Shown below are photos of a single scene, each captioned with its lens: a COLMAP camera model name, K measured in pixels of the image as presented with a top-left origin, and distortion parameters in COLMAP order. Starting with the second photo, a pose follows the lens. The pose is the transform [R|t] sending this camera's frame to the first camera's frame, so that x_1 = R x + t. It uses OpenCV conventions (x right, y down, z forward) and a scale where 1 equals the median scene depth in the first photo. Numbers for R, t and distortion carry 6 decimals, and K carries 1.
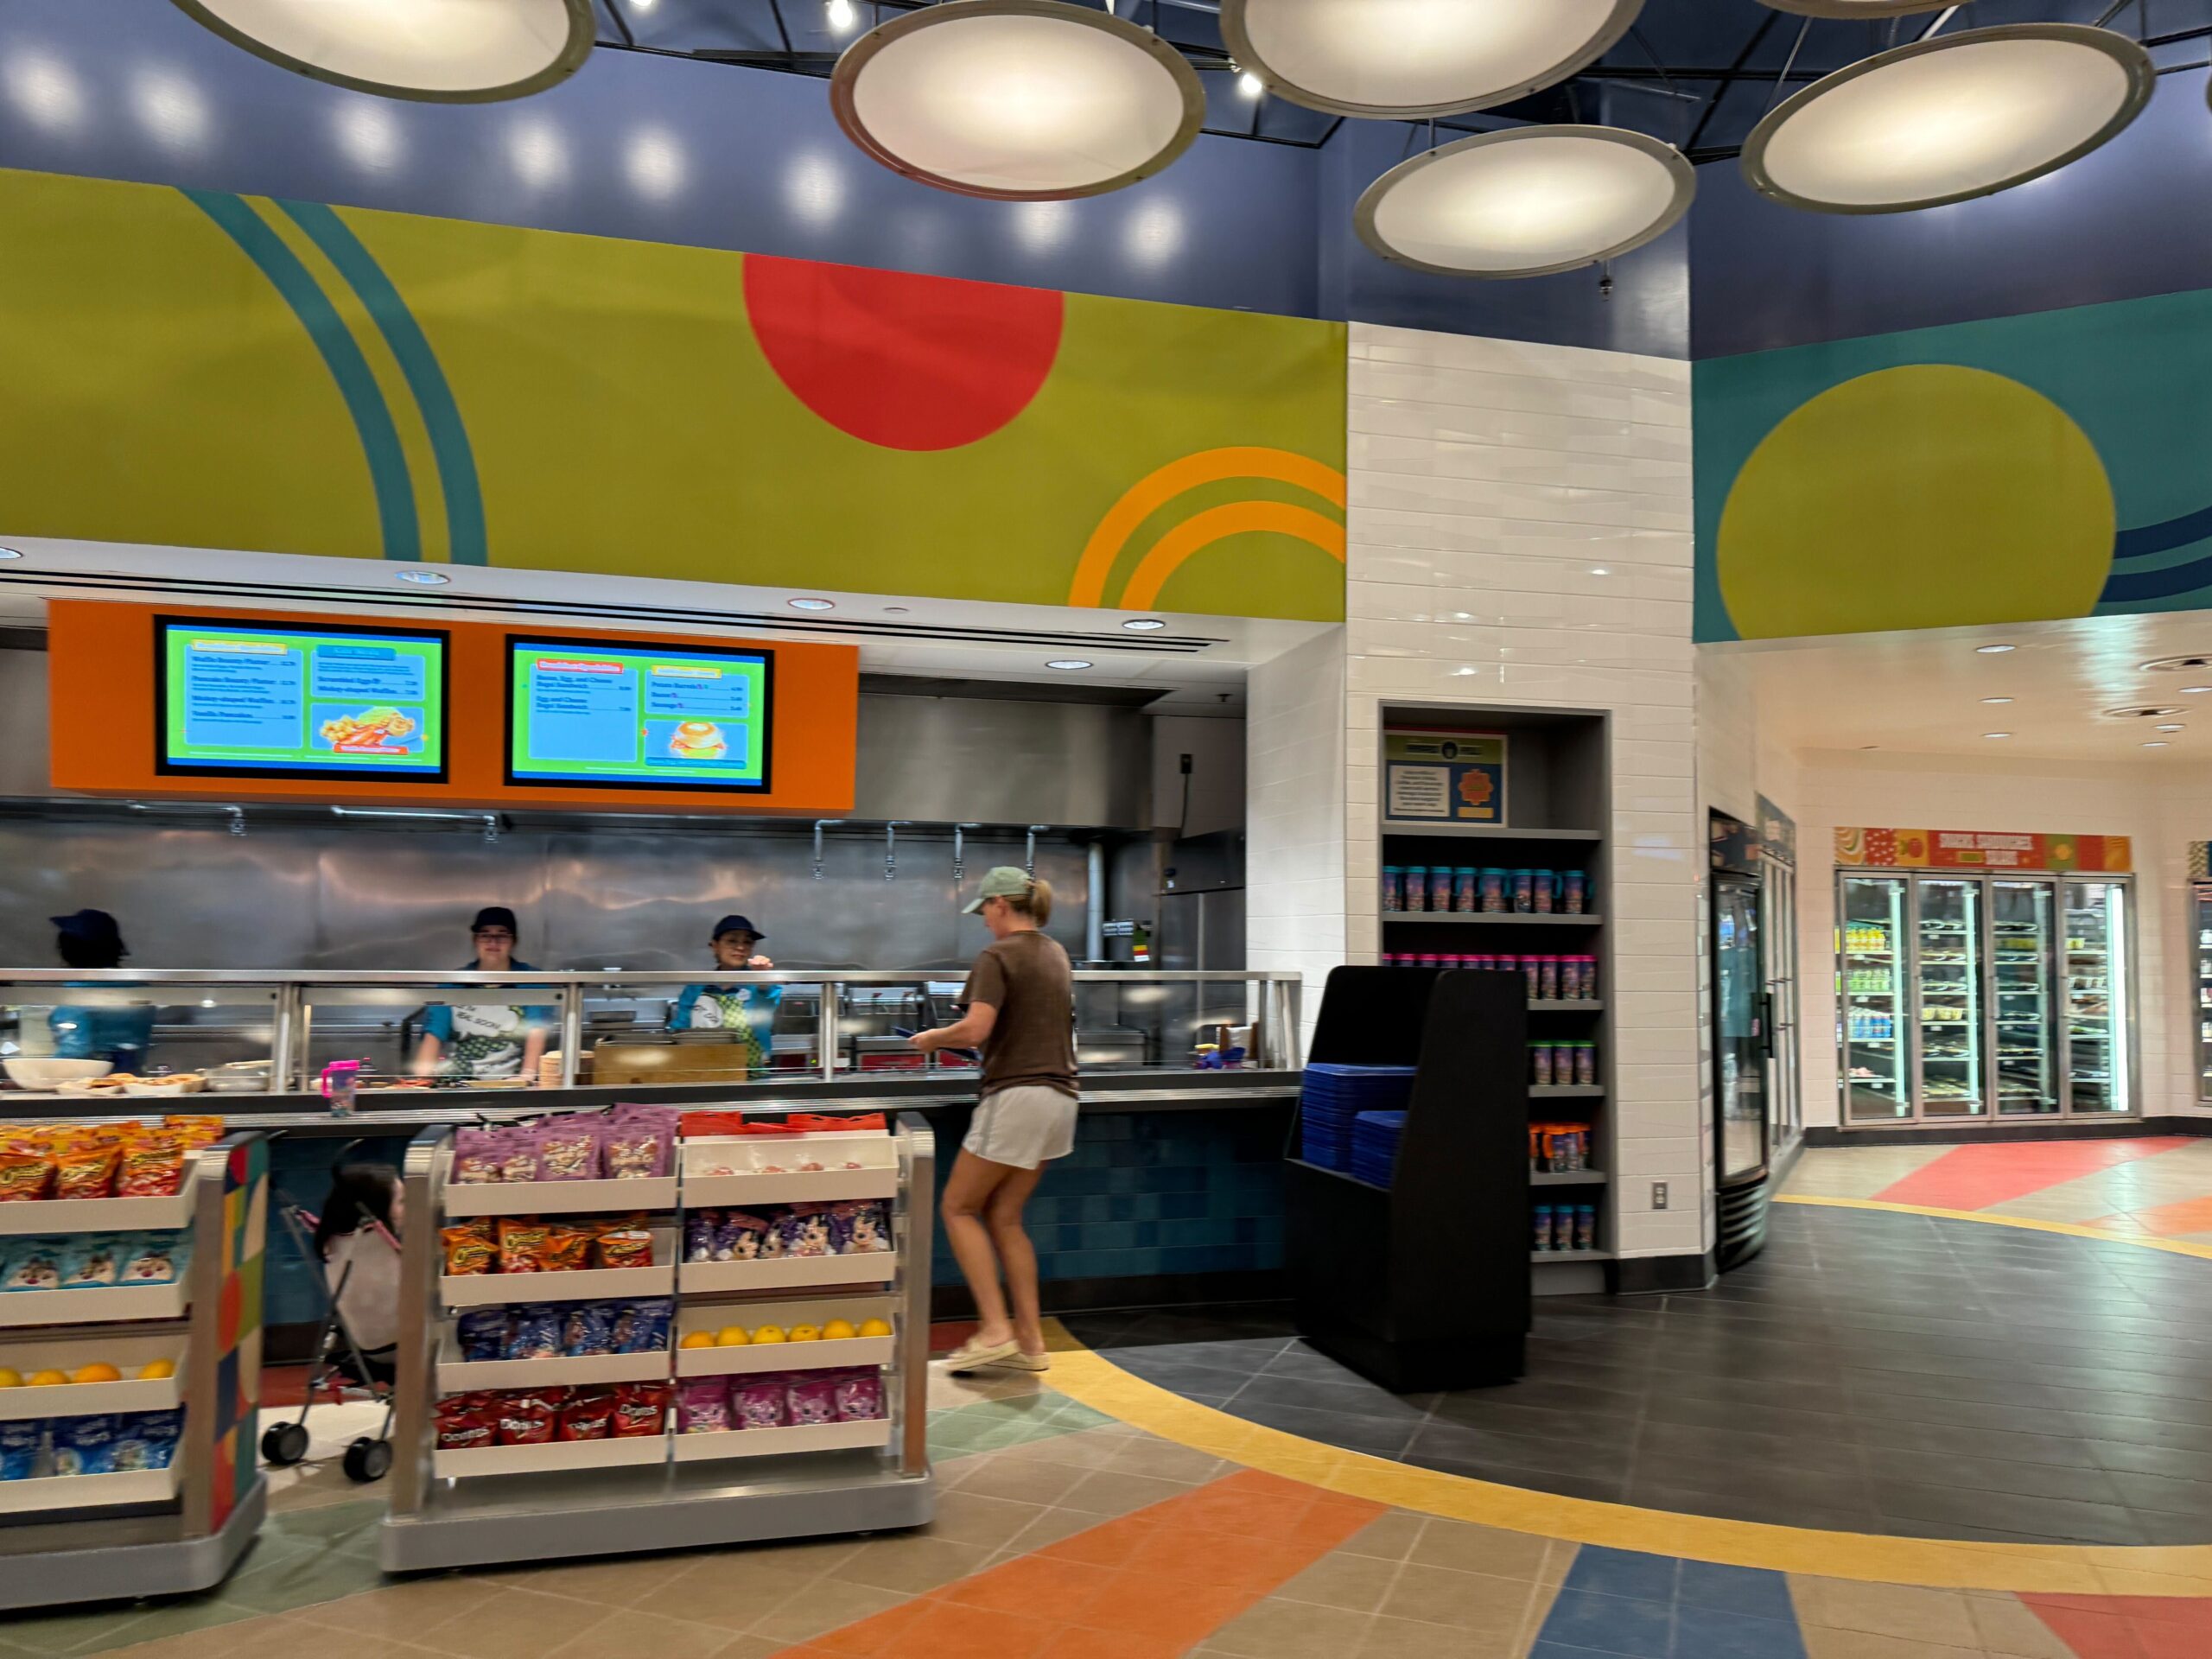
lens RADIAL K [[1542.5, 0, 1106.0], [0, 1542.5, 829.5], [0, 0, 1]] dist [0.061255, -0.105905]
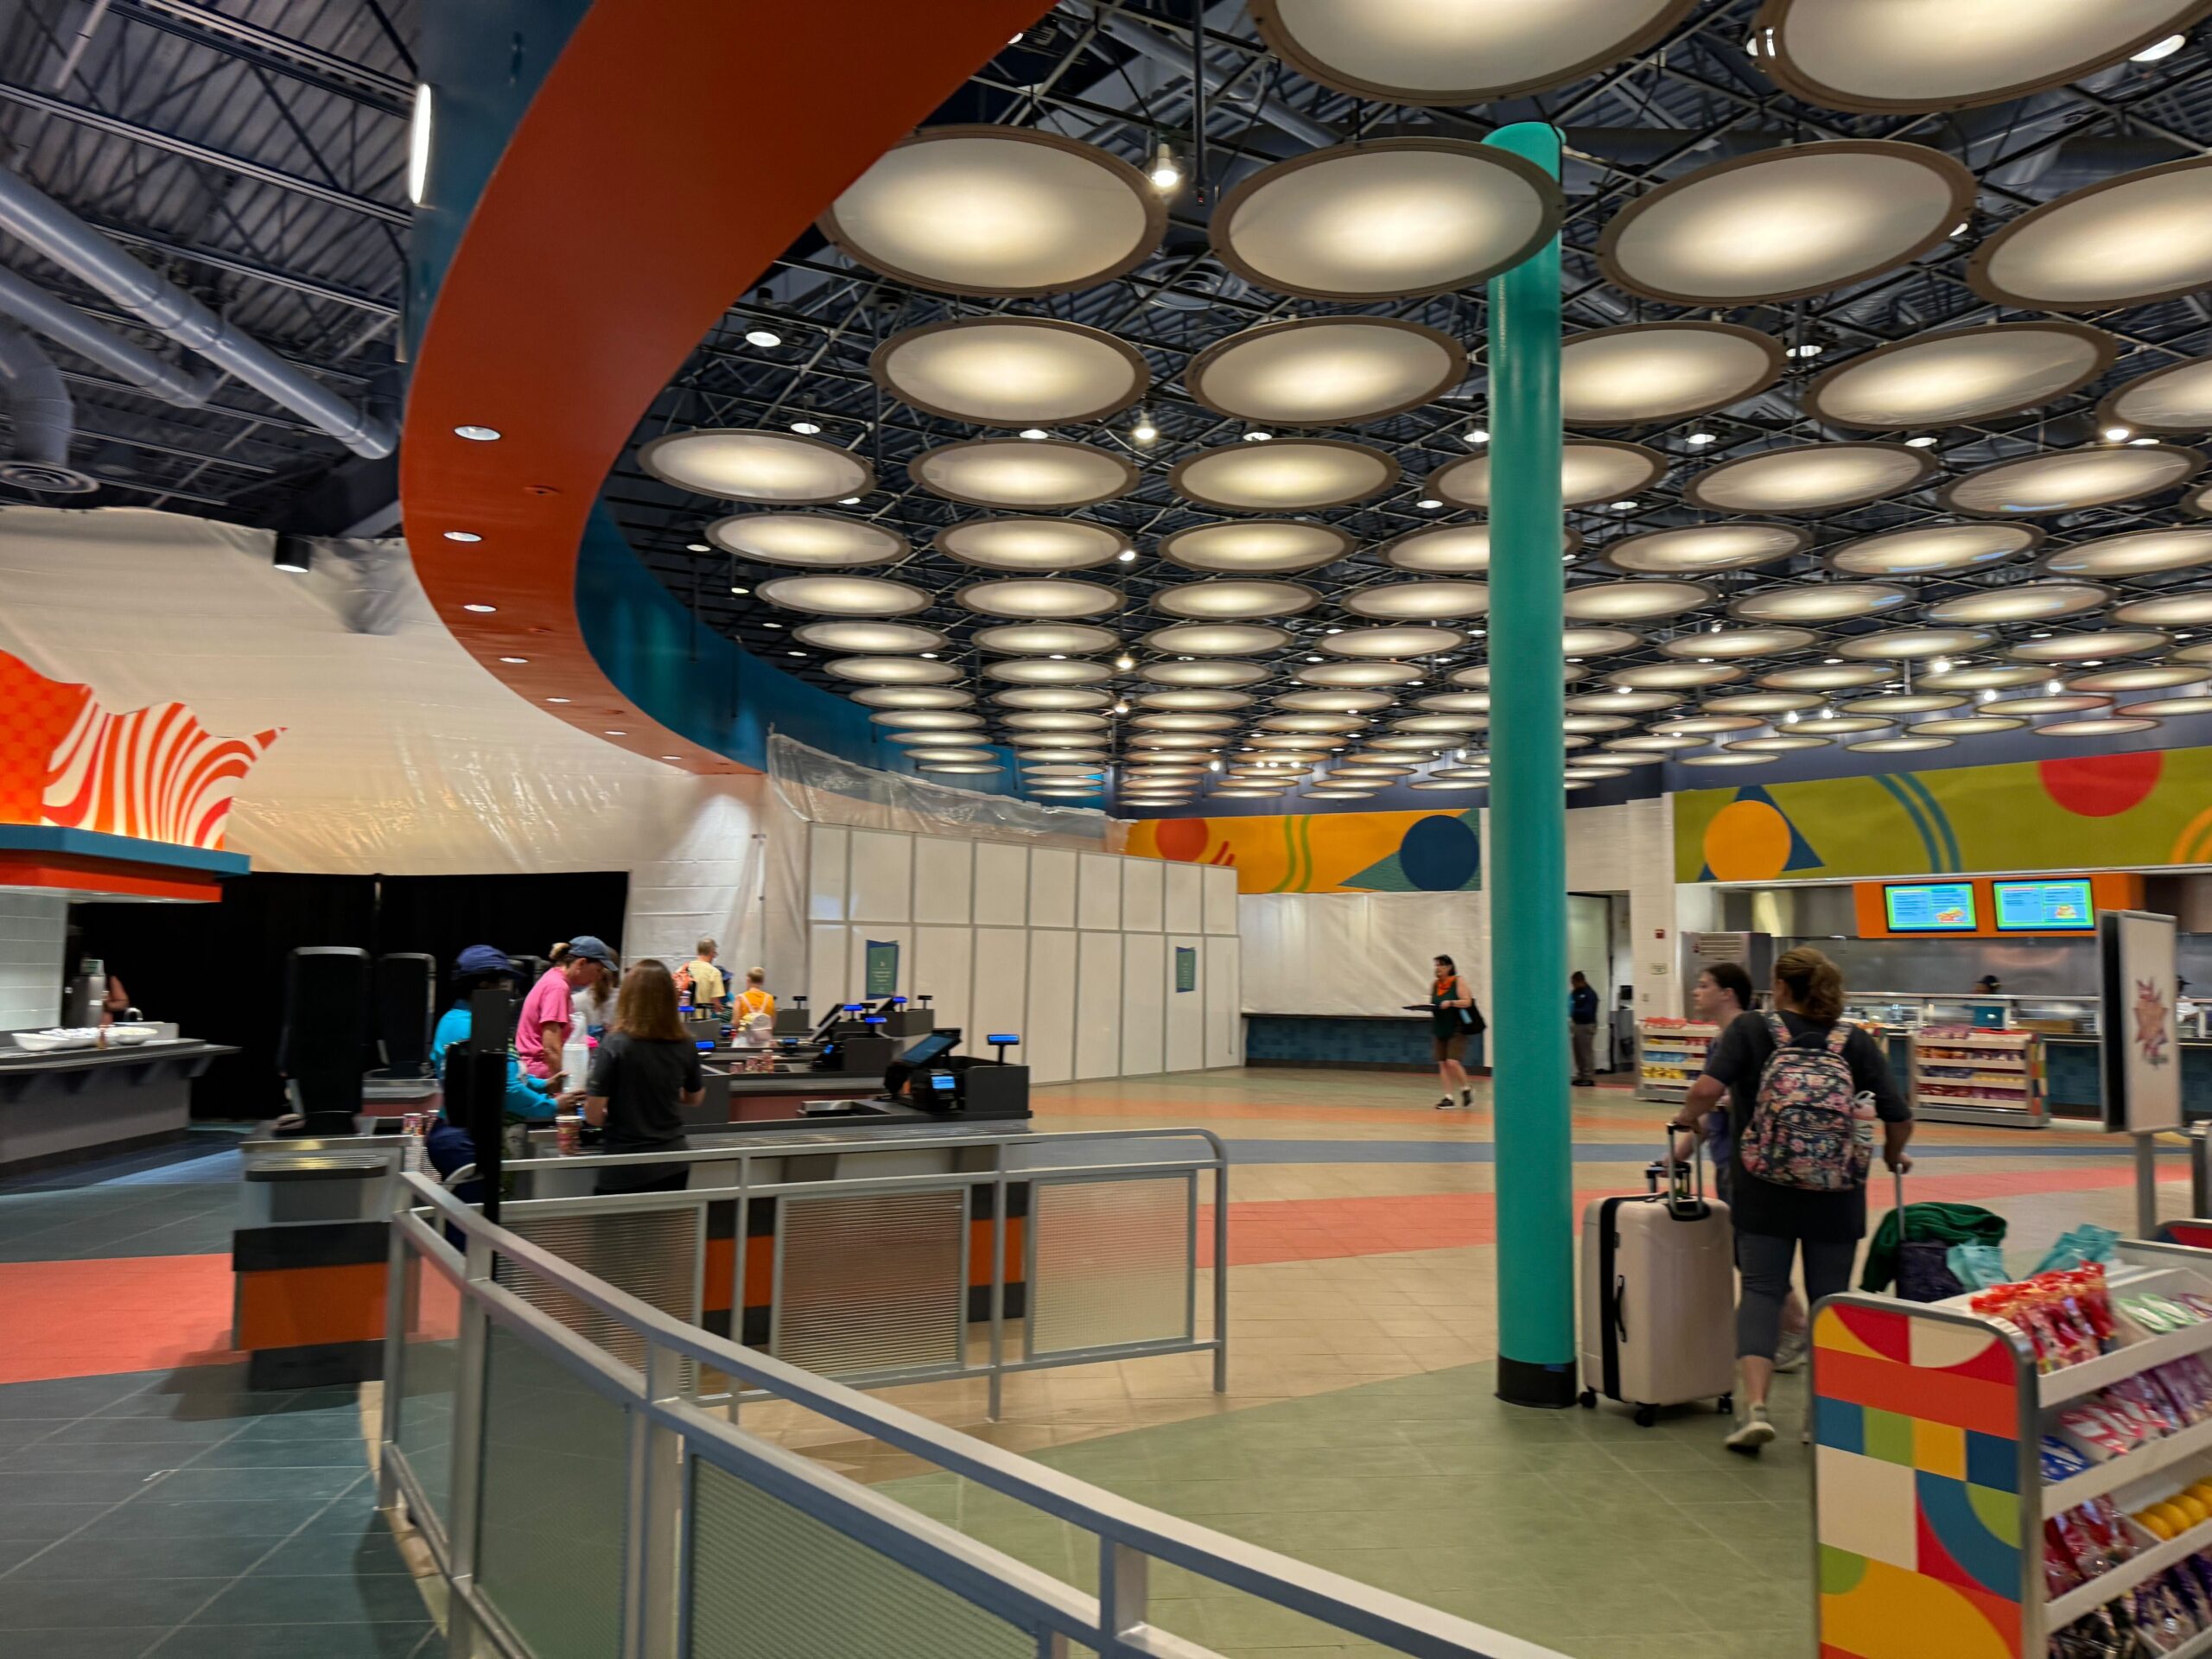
lens RADIAL K [[1575.0, 0, 1112.0], [0, 1575.0, 850.8], [0, 0, 1]] dist [0.115838, -0.141259]
pose [[0.449857, -0.067673, -0.890533, 1.483773], [0.060694, 0.997136, -0.045114, -0.137025], [0.891036, -0.033755, 0.452676, -1.747442]]
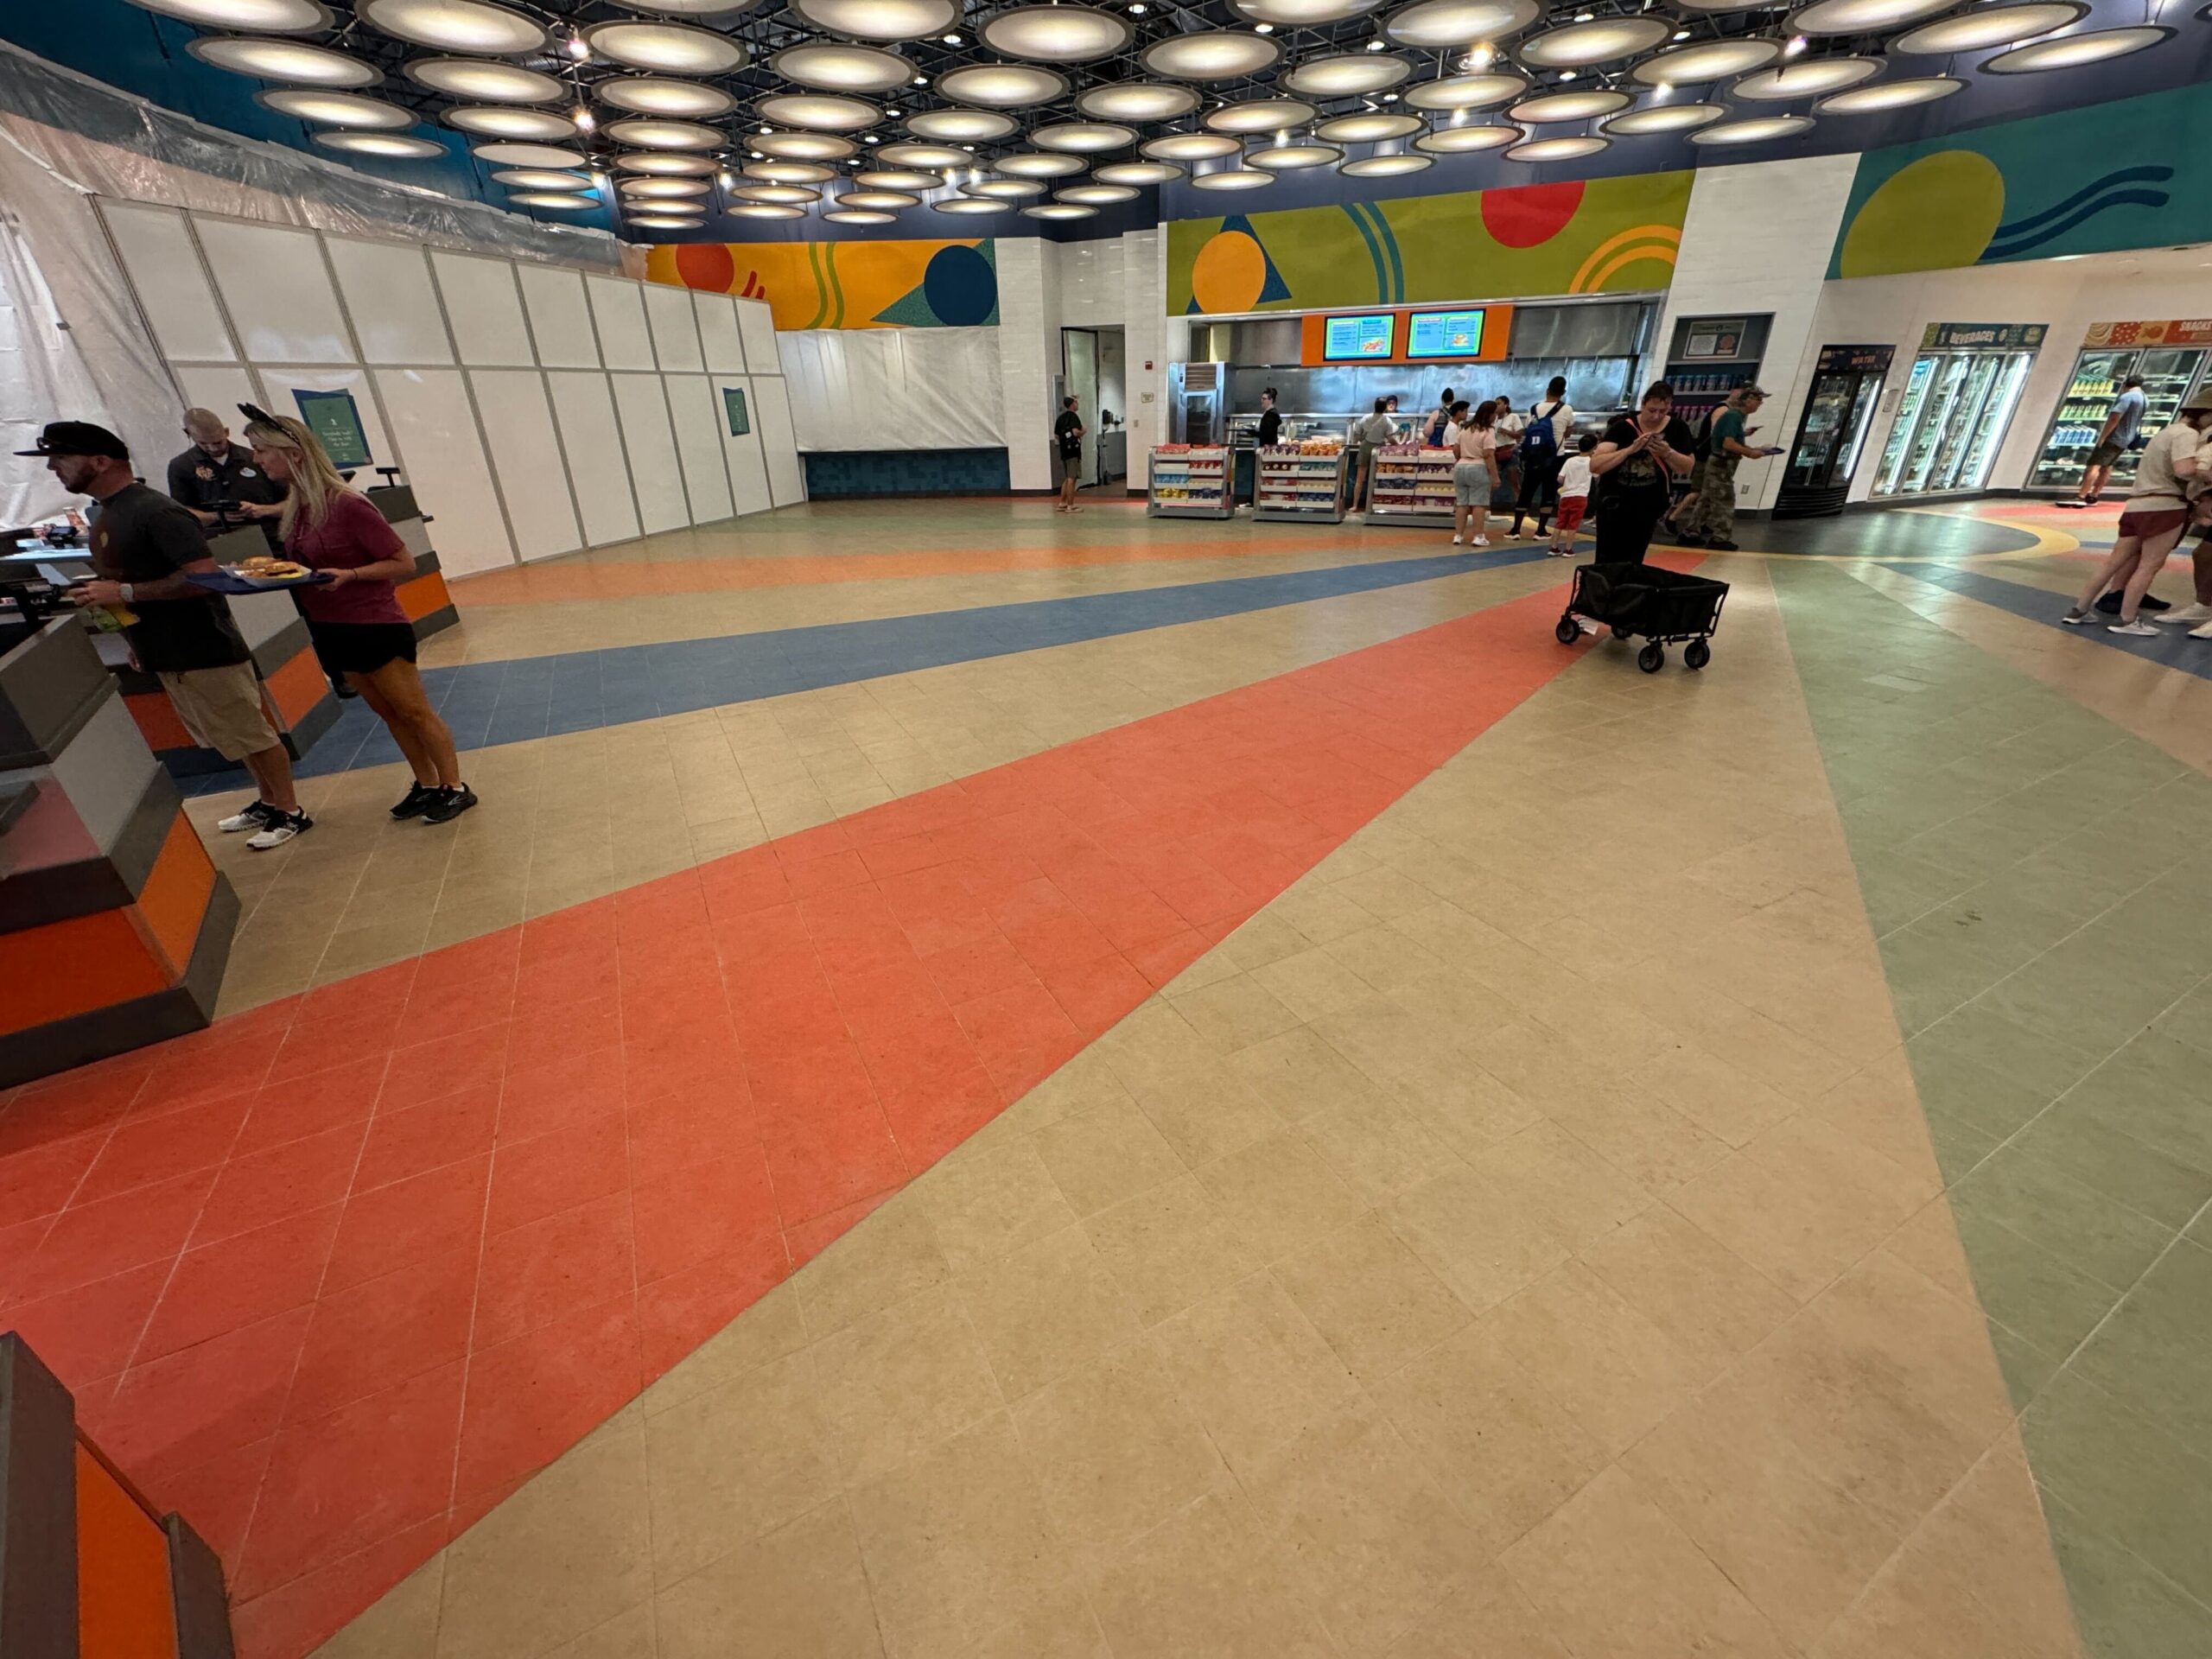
lens RADIAL K [[883.8, 0, 1110.7], [0, 883.8, 831.2], [0, 0, 1]] dist [0.002113, -0.000338]
pose [[0.766800, 0.268906, -0.582845, 0.576955], [0.067725, 0.869057, 0.490055, -0.124124], [0.638304, -0.415247, 0.648181, -1.225591]]
